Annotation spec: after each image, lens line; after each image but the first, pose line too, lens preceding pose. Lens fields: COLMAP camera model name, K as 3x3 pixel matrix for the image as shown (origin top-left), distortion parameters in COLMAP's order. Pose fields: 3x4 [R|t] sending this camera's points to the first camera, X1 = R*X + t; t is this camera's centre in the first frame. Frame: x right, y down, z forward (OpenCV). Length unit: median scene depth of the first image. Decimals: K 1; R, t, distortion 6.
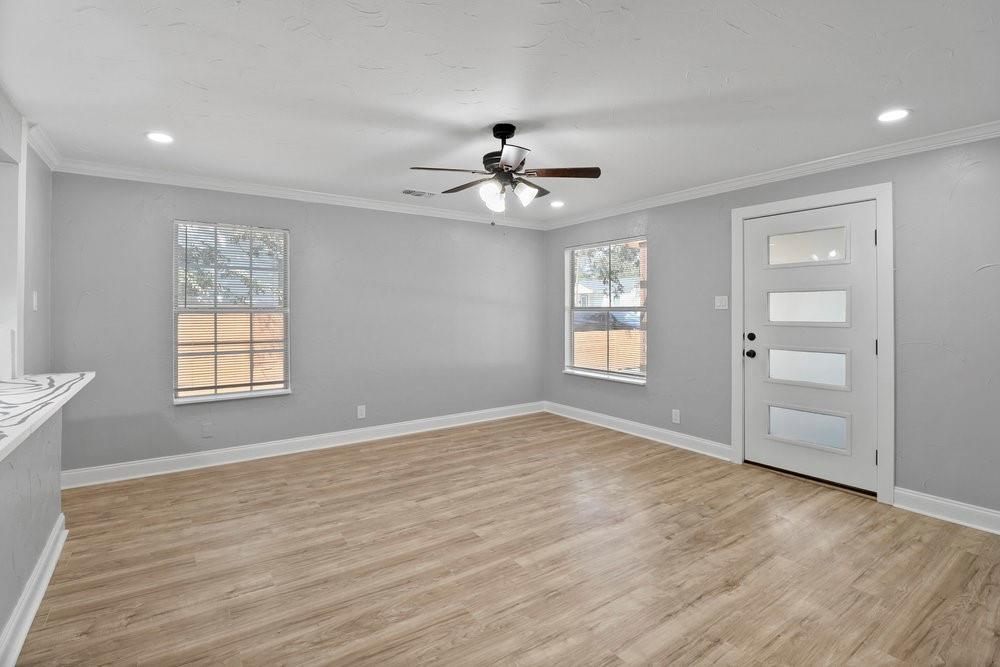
lens RADIAL K [[483.1, 0, 493.2], [0, 483.1, 315.2], [0, 0, 1]] dist [-0.011922, -0.000743]
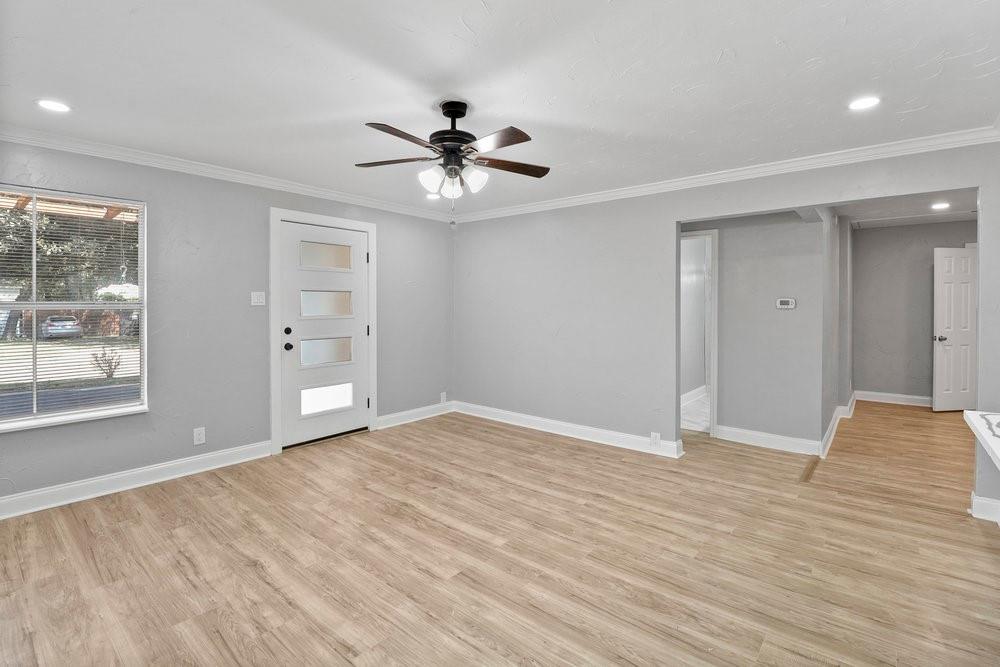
lens RADIAL K [[483.1, 0, 493.2], [0, 483.1, 315.2], [0, 0, 1]] dist [-0.011922, -0.000743]
pose [[-0.297454, -0.024157, 0.954431, -0.801265], [0.009532, 0.999555, 0.028270, -0.021106], [-0.954689, 0.017507, -0.297091, 1.116659]]
